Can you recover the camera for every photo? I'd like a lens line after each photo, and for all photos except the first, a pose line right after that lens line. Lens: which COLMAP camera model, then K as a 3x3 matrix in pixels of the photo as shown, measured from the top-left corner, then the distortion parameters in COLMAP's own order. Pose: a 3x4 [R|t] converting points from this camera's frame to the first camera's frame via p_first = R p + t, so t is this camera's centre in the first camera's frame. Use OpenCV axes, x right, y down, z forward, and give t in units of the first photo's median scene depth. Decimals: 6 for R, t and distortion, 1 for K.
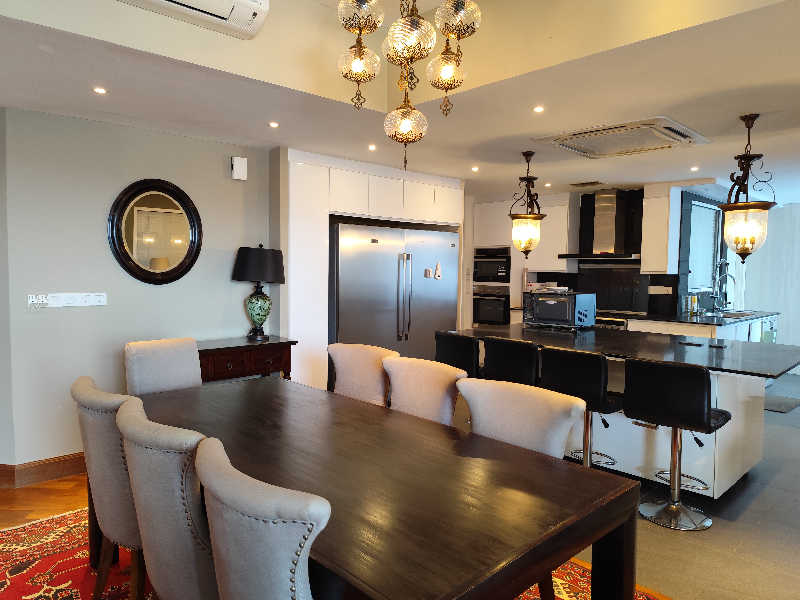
lens RADIAL K [[545.0, 0, 395.4], [0, 545.0, 300.9], [0, 0, 1]] dist [0.013704, -0.020371]
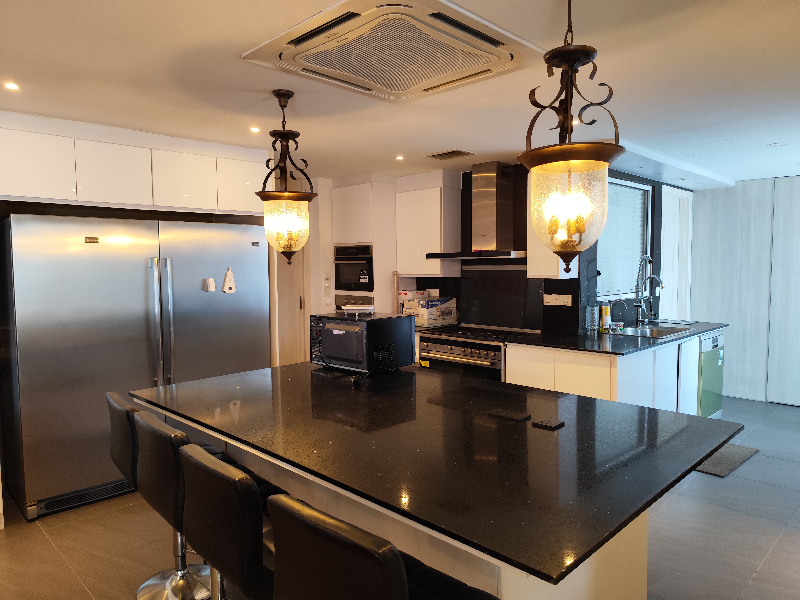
lens RADIAL K [[545.0, 0, 404.8], [0, 545.0, 298.7], [0, 0, 1]] dist [0.013704, -0.020371]
pose [[0.999492, -0.022702, 0.022380, 0.262856], [0.022684, 0.999742, 0.001060, -0.026341], [-0.022399, -0.000552, 0.999749, 0.277745]]
